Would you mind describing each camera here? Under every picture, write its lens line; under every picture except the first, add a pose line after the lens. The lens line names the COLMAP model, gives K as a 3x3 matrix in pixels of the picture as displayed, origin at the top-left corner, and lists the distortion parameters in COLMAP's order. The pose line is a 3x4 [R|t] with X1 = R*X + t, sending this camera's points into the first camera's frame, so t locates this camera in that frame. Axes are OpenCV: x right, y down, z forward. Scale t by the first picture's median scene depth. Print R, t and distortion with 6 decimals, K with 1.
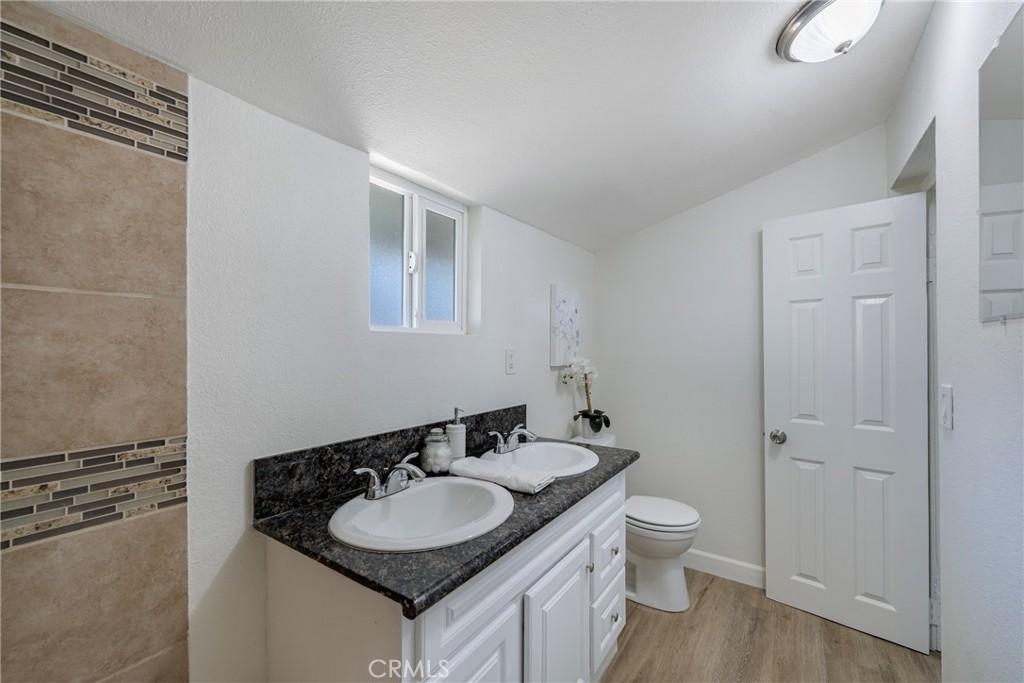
lens RADIAL K [[412.5, 0, 513.5], [0, 412.5, 347.2], [0, 0, 1]] dist [0.000756, 0.000311]
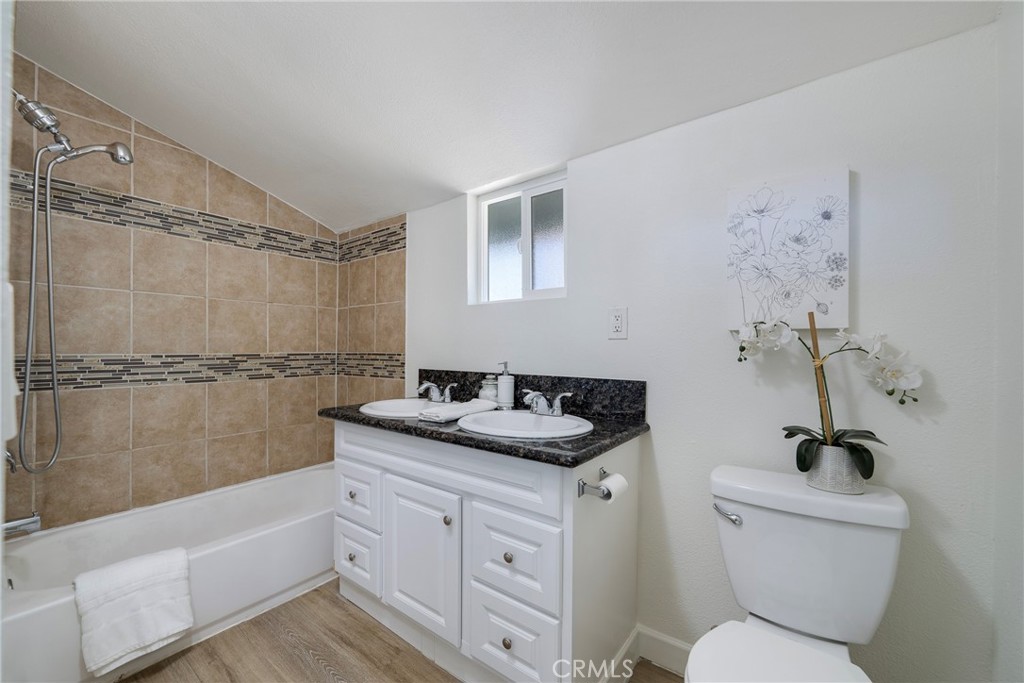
lens RADIAL K [[412.5, 0, 511.6], [0, 412.5, 340.5], [0, 0, 1]] dist [0.000756, 0.000311]
pose [[-0.056567, -0.003651, -0.998392, 1.757316], [0.009078, 0.999950, -0.004171, 0.148385], [0.998358, -0.009299, -0.056531, 1.816176]]
